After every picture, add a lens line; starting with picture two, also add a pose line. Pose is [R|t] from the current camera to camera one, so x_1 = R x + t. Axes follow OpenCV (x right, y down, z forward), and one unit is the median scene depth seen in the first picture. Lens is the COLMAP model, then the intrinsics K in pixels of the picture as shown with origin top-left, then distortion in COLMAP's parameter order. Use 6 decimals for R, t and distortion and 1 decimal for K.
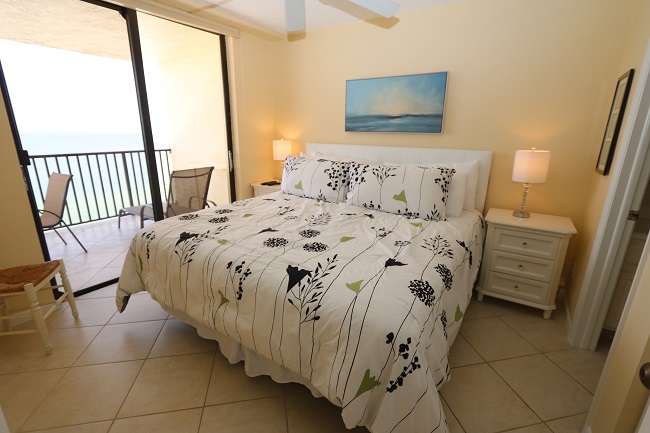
lens RADIAL K [[300.4, 0, 330.0], [0, 300.4, 217.4], [0, 0, 1]] dist [-0.022657, 0.005625]
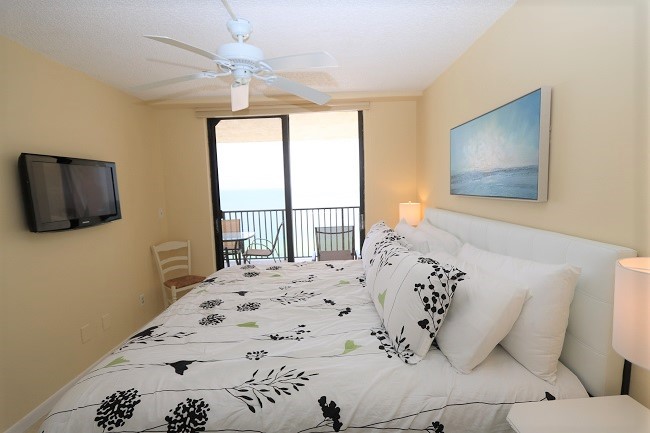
lens RADIAL K [[306.1, 0, 326.2], [0, 306.1, 218.7], [0, 0, 1]] dist [-0.026920, -0.000200]
pose [[0.575713, 0.062015, -0.815297, 0.704129], [-0.199484, 0.977642, -0.066500, -0.170609], [0.792945, 0.200923, 0.575212, 0.493461]]
